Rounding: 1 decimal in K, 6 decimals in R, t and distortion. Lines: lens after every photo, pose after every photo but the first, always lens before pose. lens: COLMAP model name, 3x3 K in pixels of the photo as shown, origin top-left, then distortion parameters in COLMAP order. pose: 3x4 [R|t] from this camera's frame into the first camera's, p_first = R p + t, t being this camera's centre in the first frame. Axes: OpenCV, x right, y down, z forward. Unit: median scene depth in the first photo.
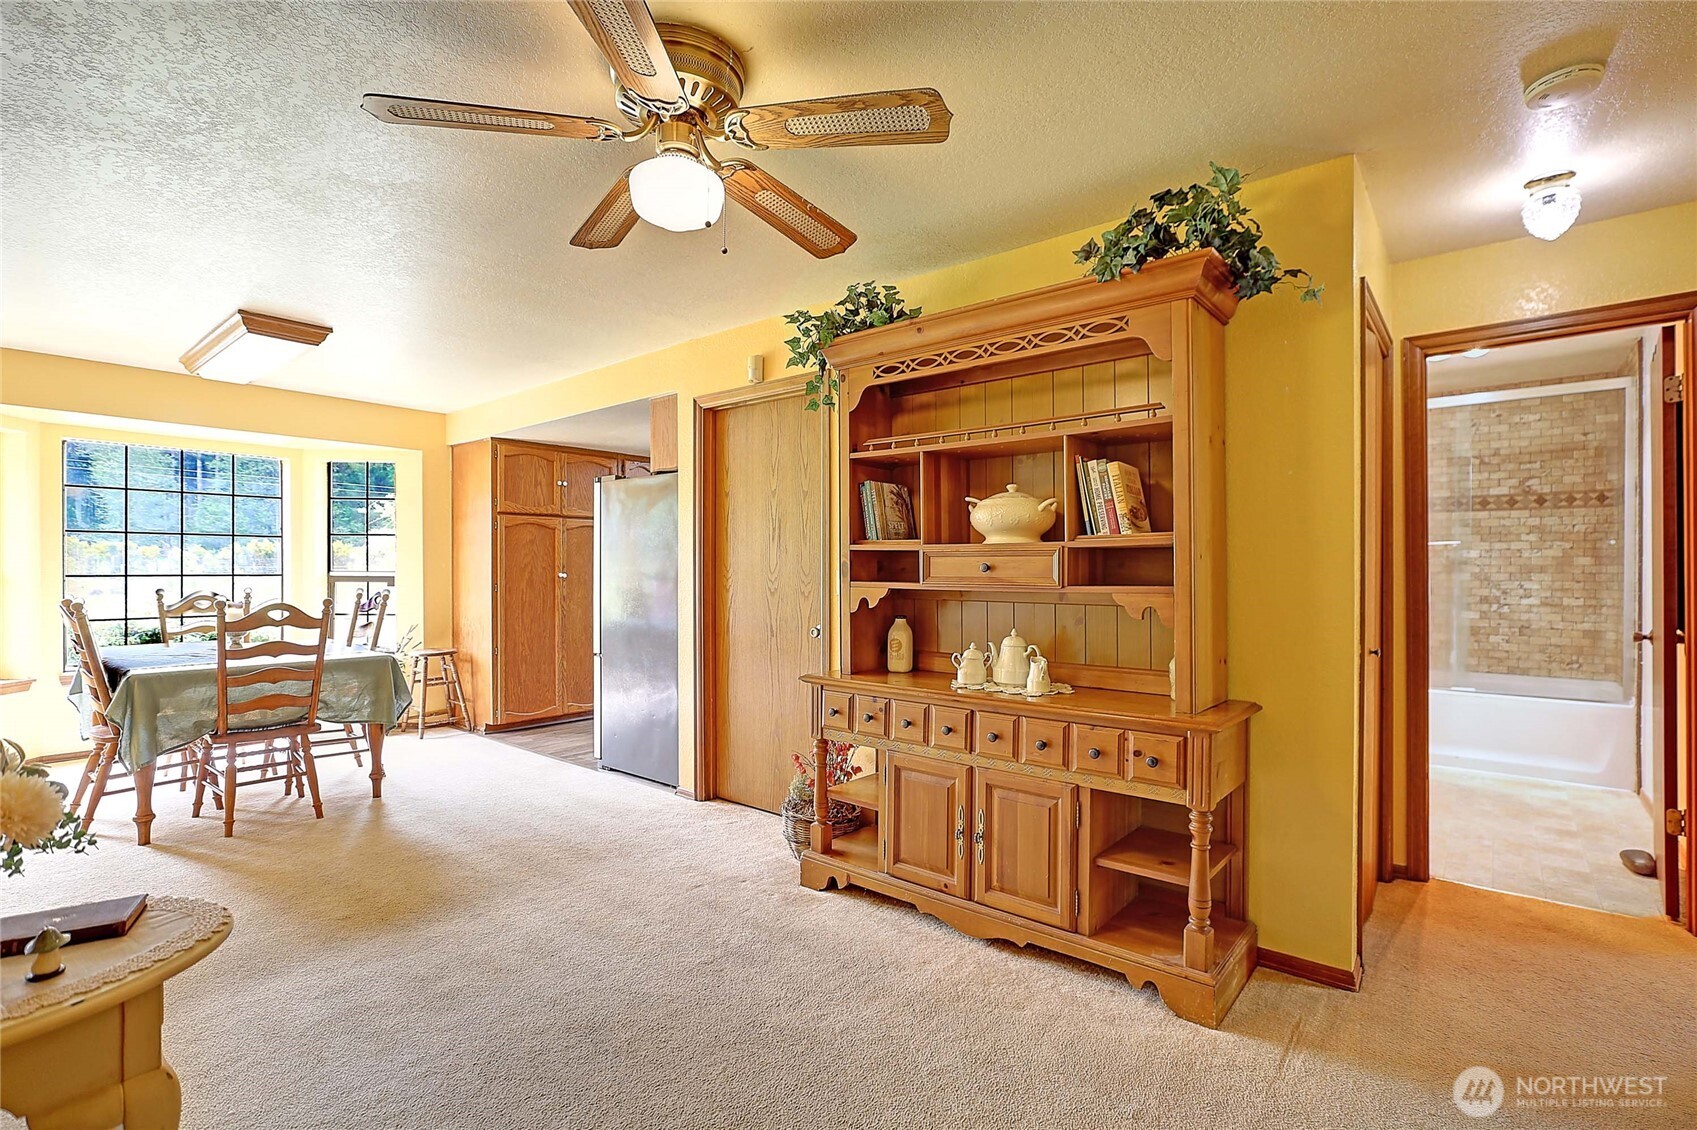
lens RADIAL K [[782.6, 0, 854.3], [0, 782.6, 576.7], [0, 0, 1]] dist [-0.000916, 0.000065]
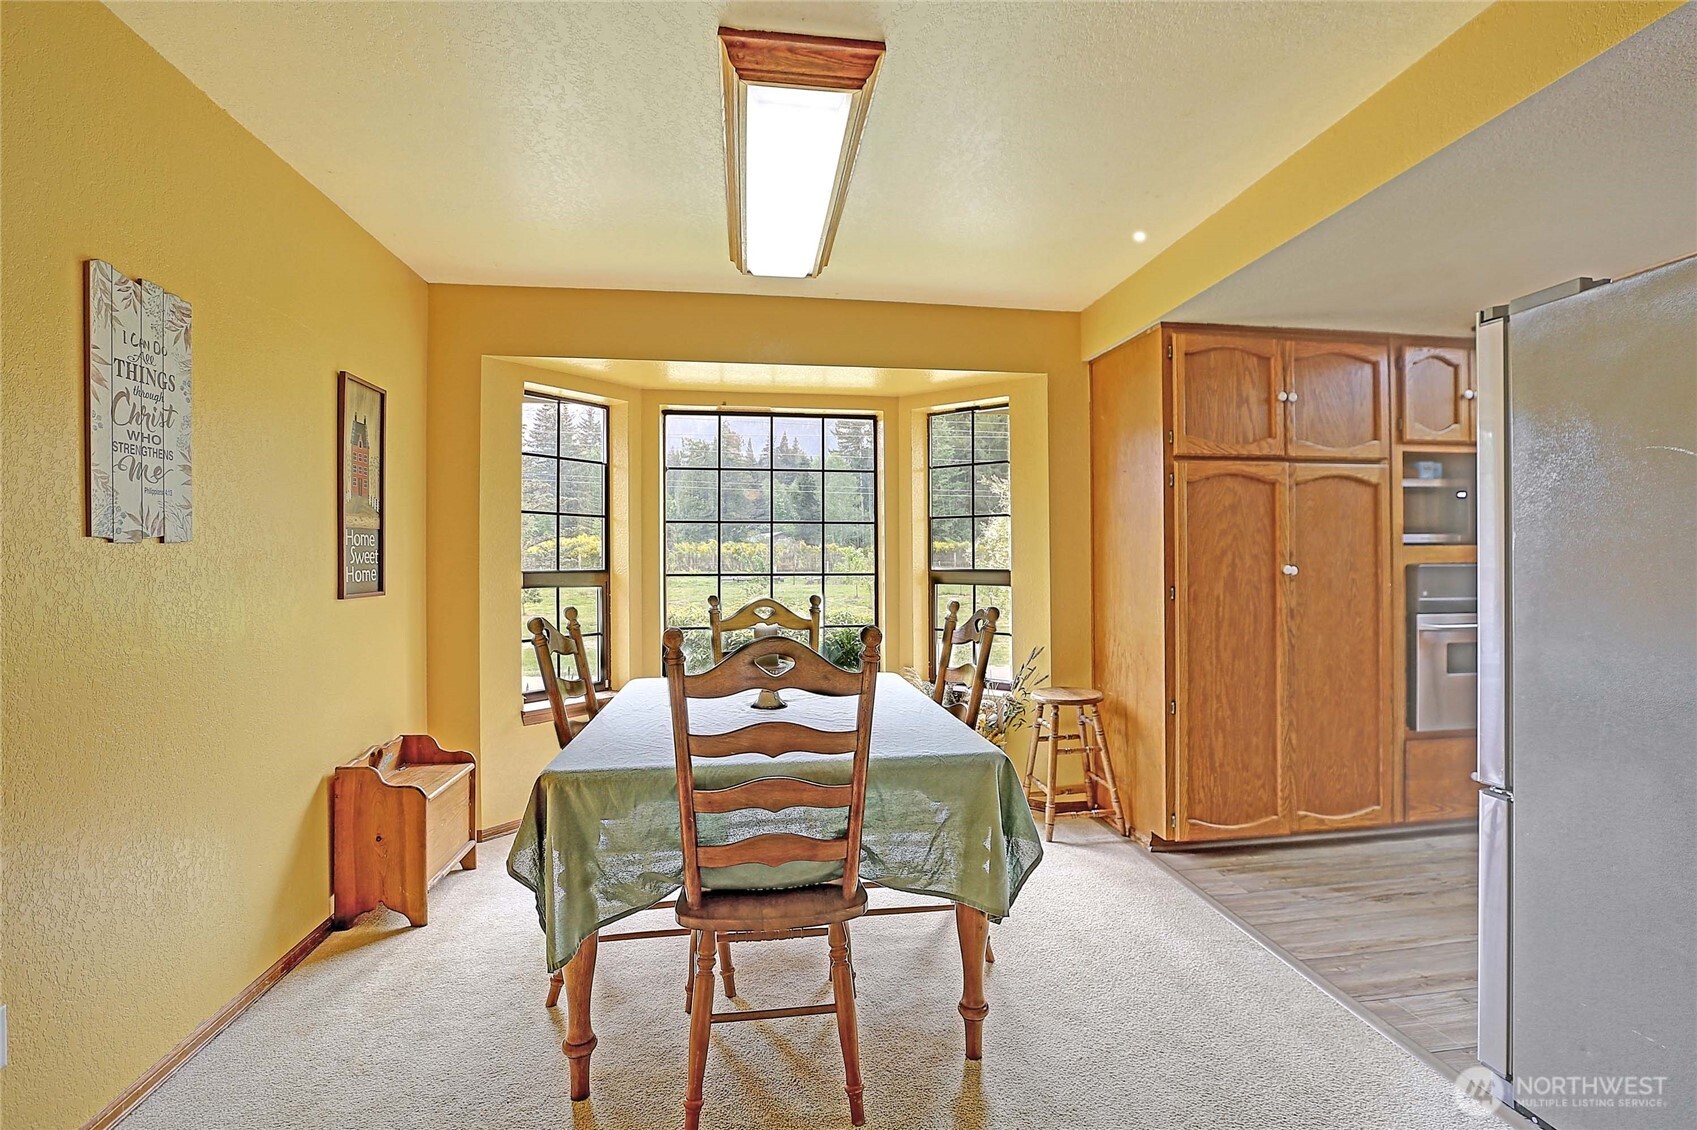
lens RADIAL K [[780.2, 0, 849.2], [0, 780.2, 558.4], [0, 0, 1]] dist [-0.014276, 0.000873]
pose [[0.738675, -0.007825, -0.674016, -0.365675], [-0.000383, 0.999928, -0.012028, -0.005211], [0.674061, 0.009143, 0.738619, 0.630241]]
